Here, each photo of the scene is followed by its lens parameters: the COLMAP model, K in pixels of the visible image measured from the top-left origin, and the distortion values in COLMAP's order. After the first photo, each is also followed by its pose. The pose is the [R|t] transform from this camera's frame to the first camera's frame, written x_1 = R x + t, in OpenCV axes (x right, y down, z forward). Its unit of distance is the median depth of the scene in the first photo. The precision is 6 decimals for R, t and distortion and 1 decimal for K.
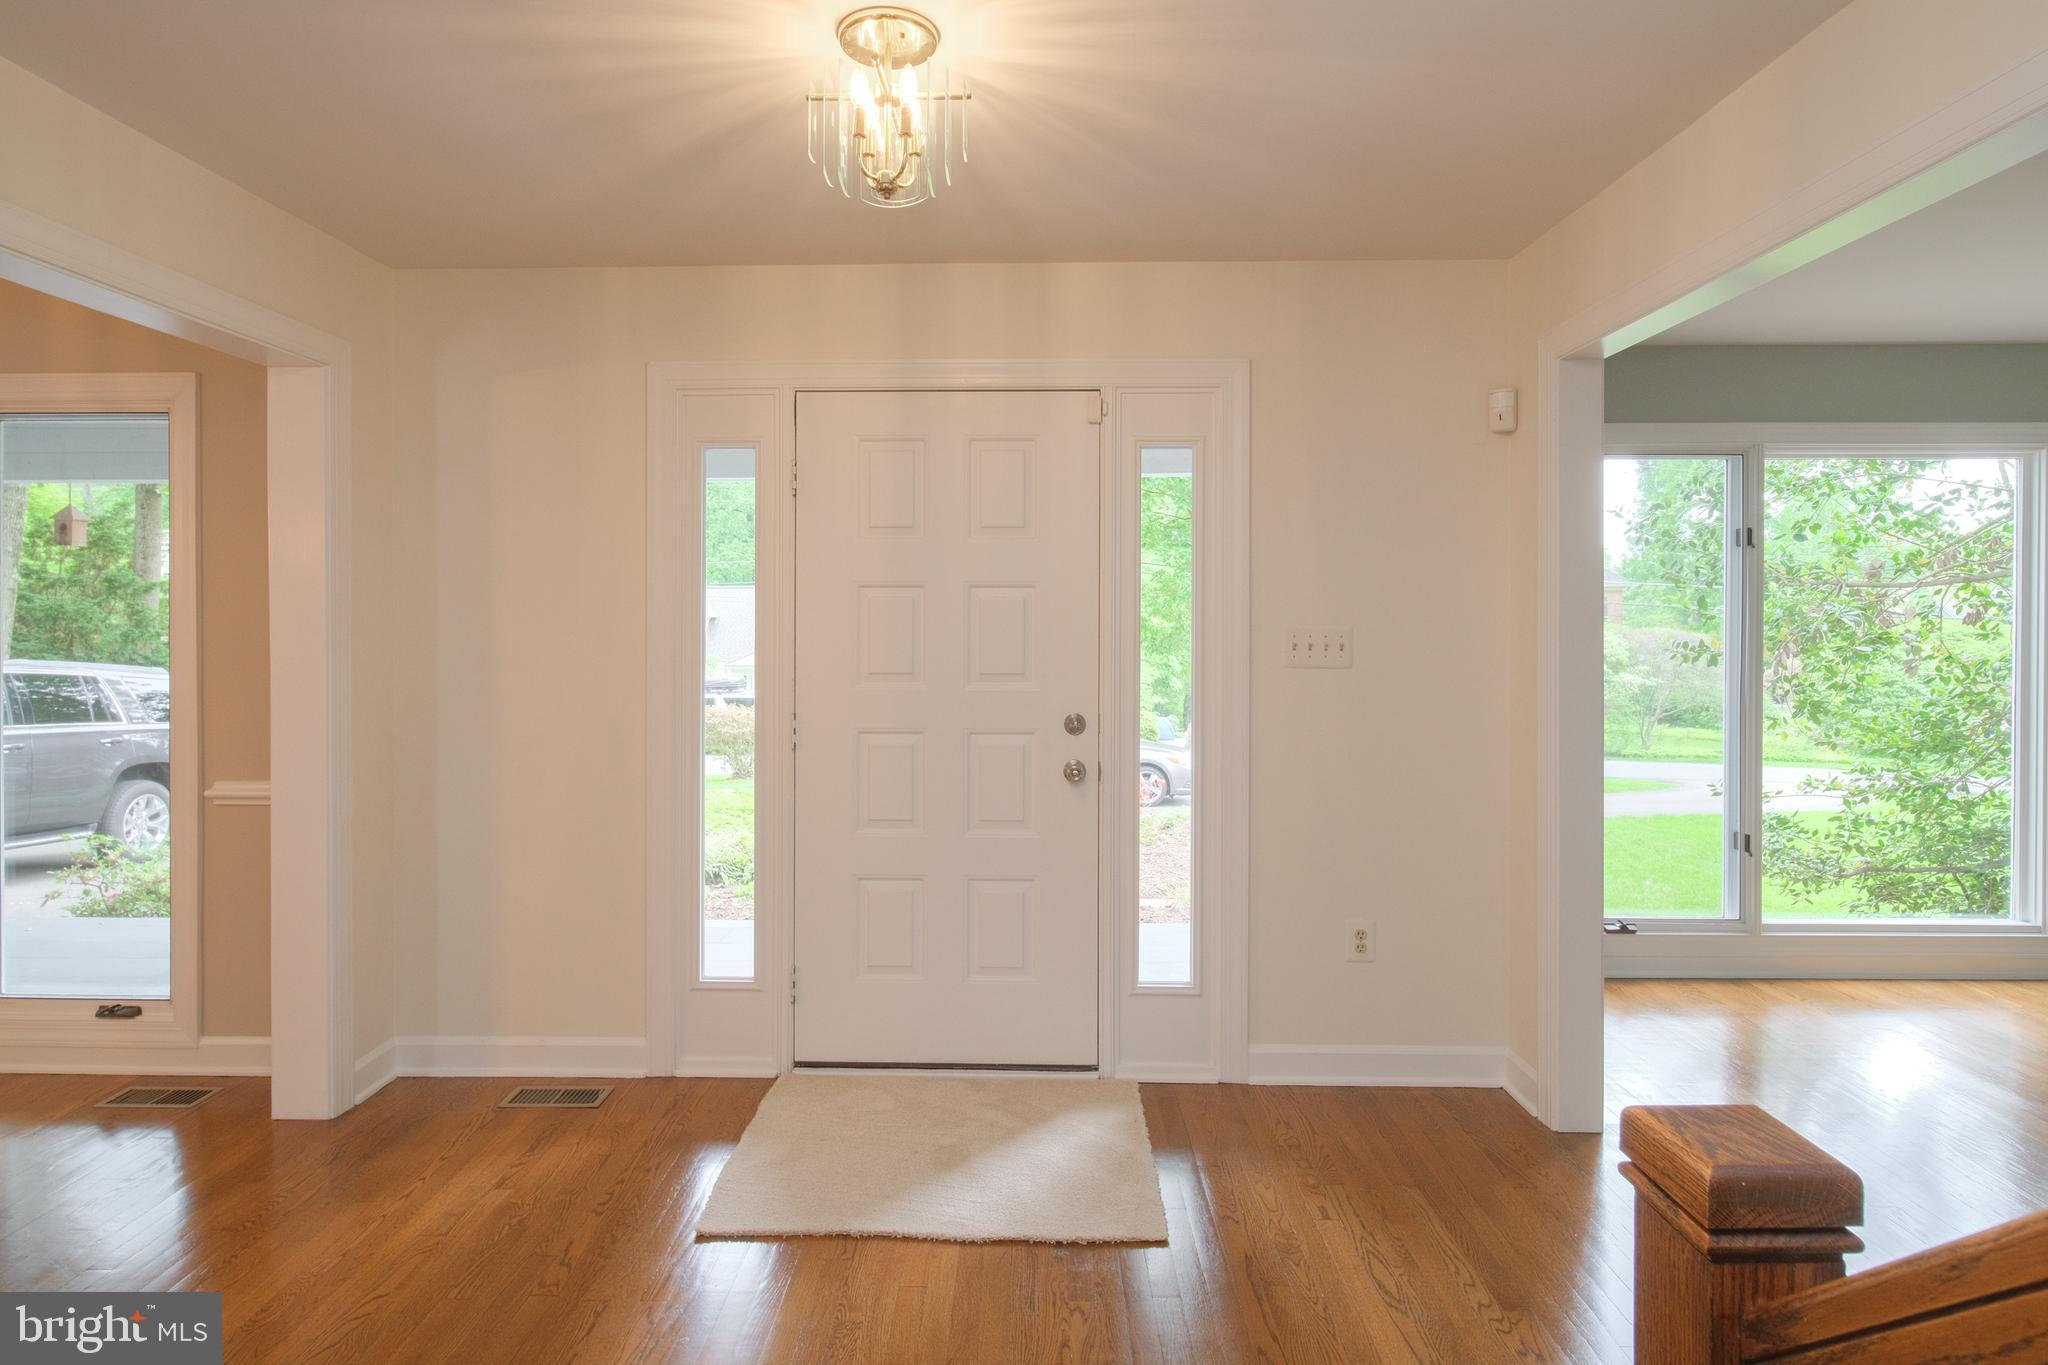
lens RADIAL K [[1070.0, 0, 1018.5], [0, 1070.0, 648.1], [0, 0, 1]] dist [0.004948, 0.000581]
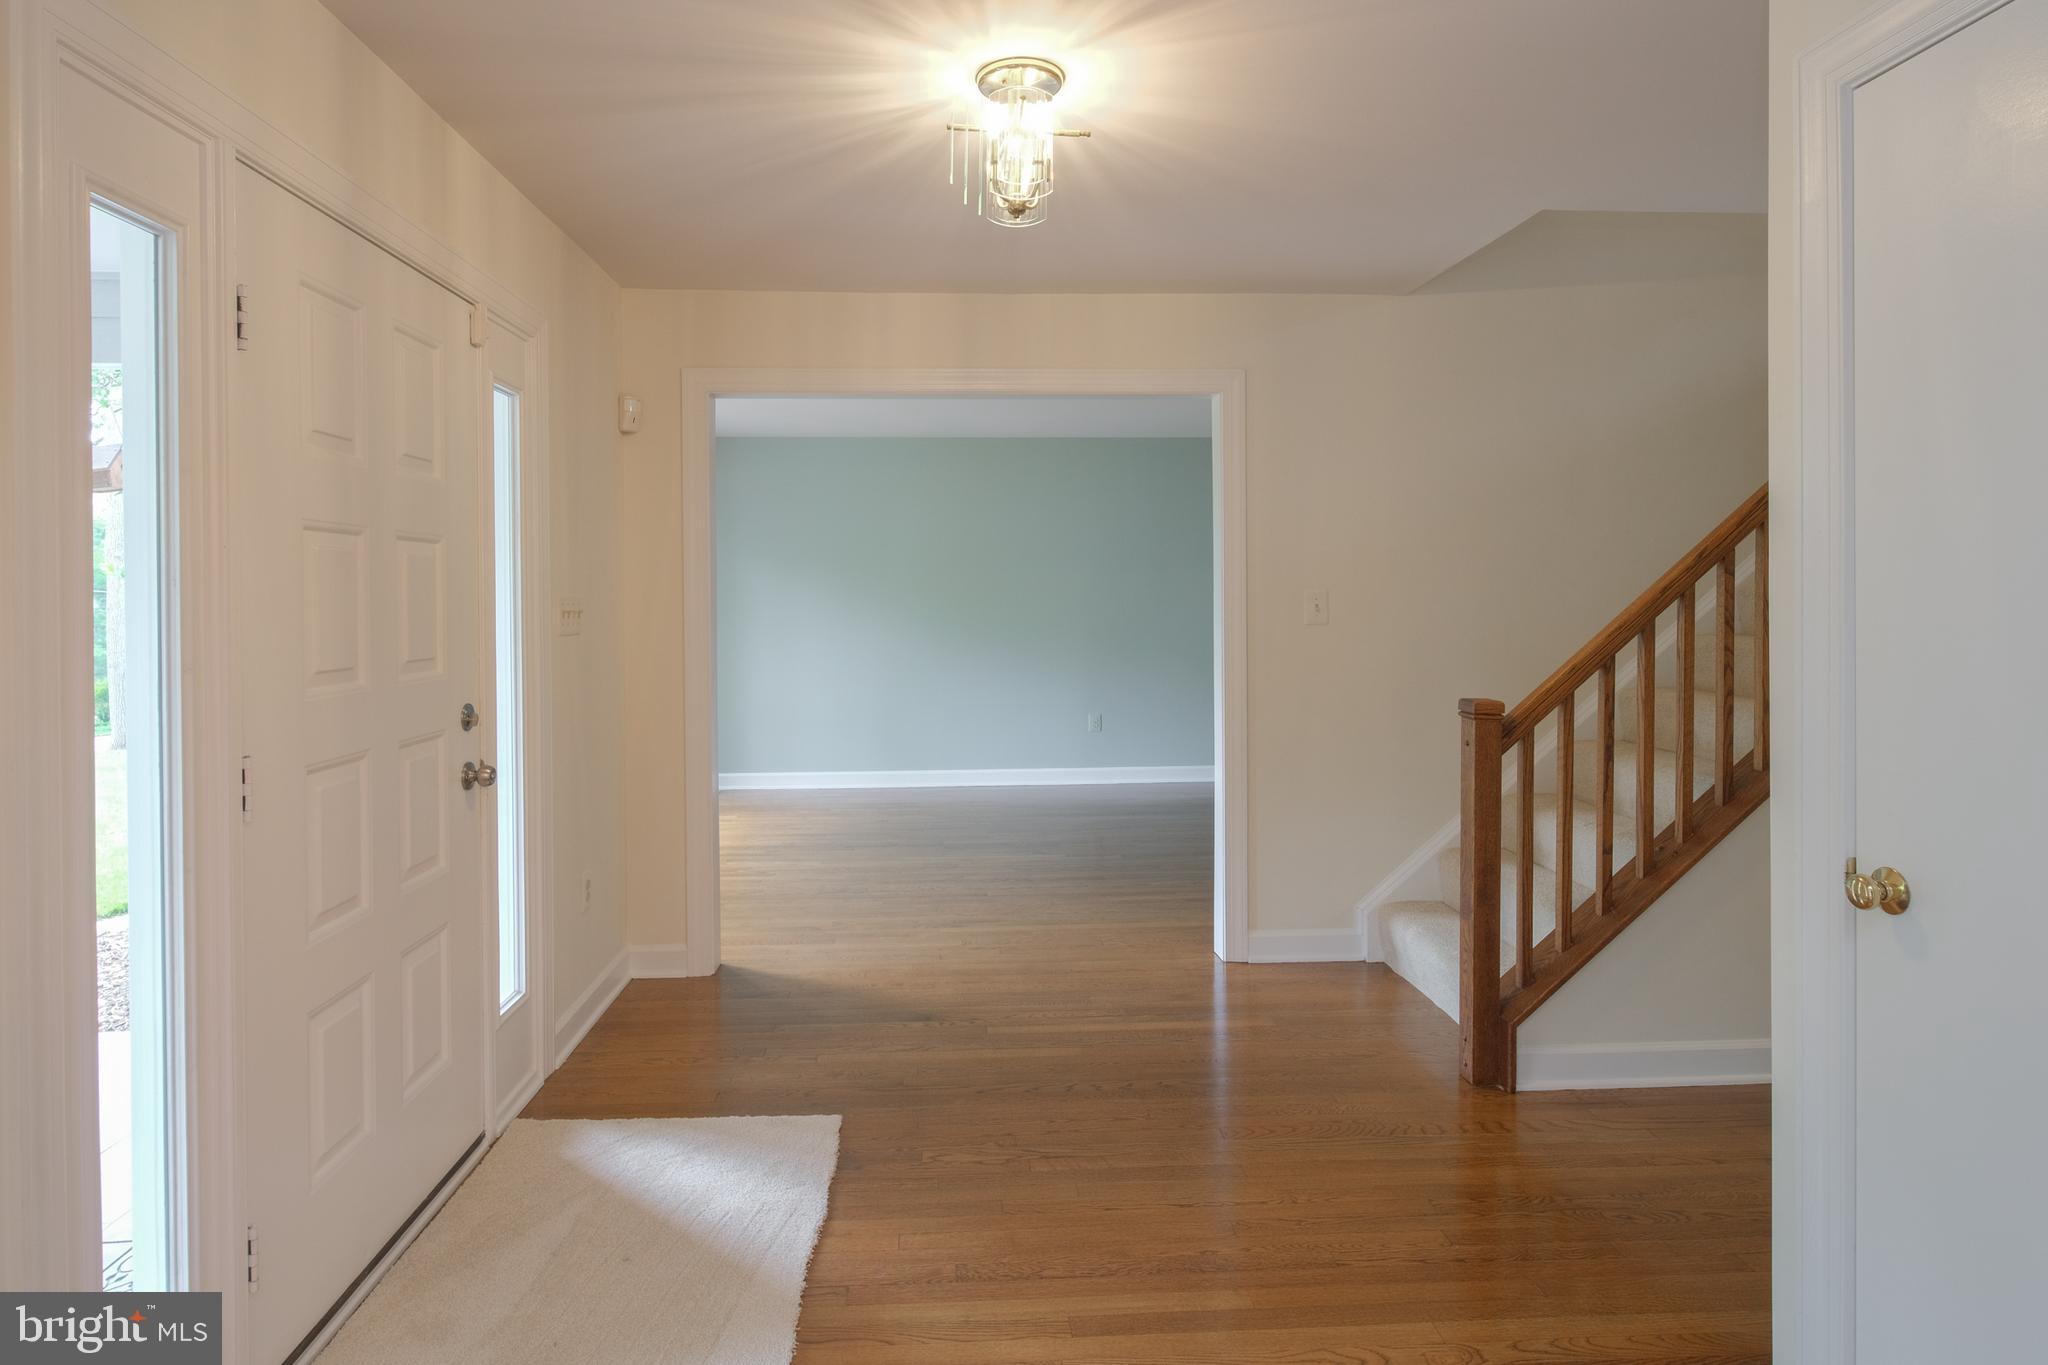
lens RADIAL K [[1102.2, 0, 1015.4], [0, 1102.2, 568.5], [0, 0, 1]] dist [0.001618, -0.000273]
pose [[-0.077557, 0.016989, 0.996843, -0.796724], [0.016666, 0.999737, -0.015742, -0.018961], [-0.996849, 0.015392, -0.077820, 0.656691]]
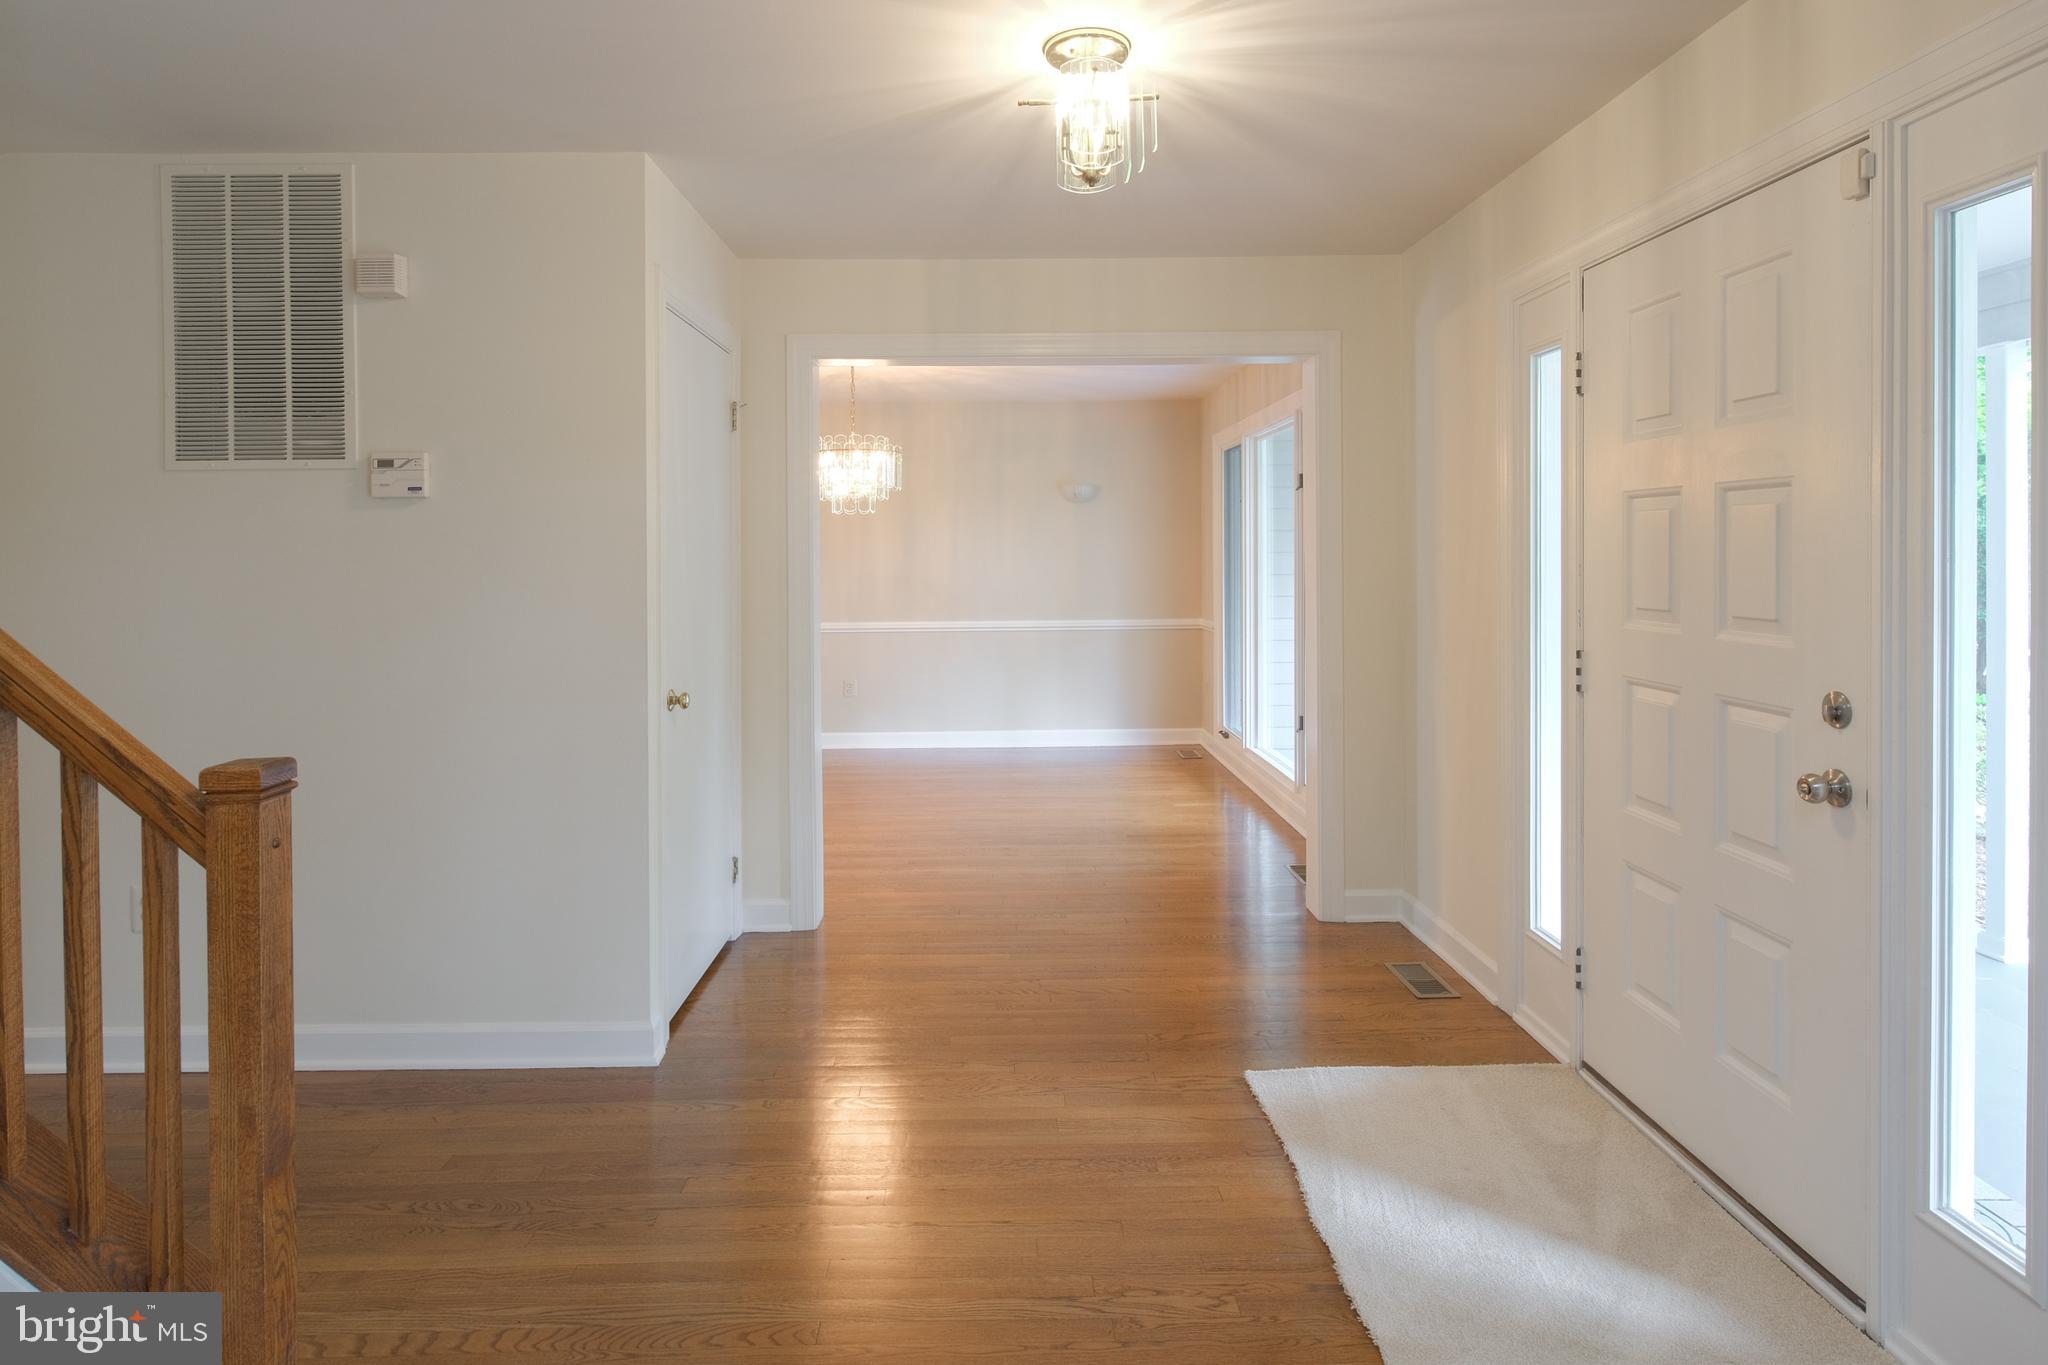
lens RADIAL K [[1102.2, 0, 1015.4], [0, 1102.2, 568.5], [0, 0, 1]] dist [0.001618, -0.000273]
pose [[0.037657, 0.011059, -0.999230, 0.648003], [-0.004700, 0.999930, 0.010890, -0.011980], [0.999280, 0.004287, 0.037706, 0.519341]]
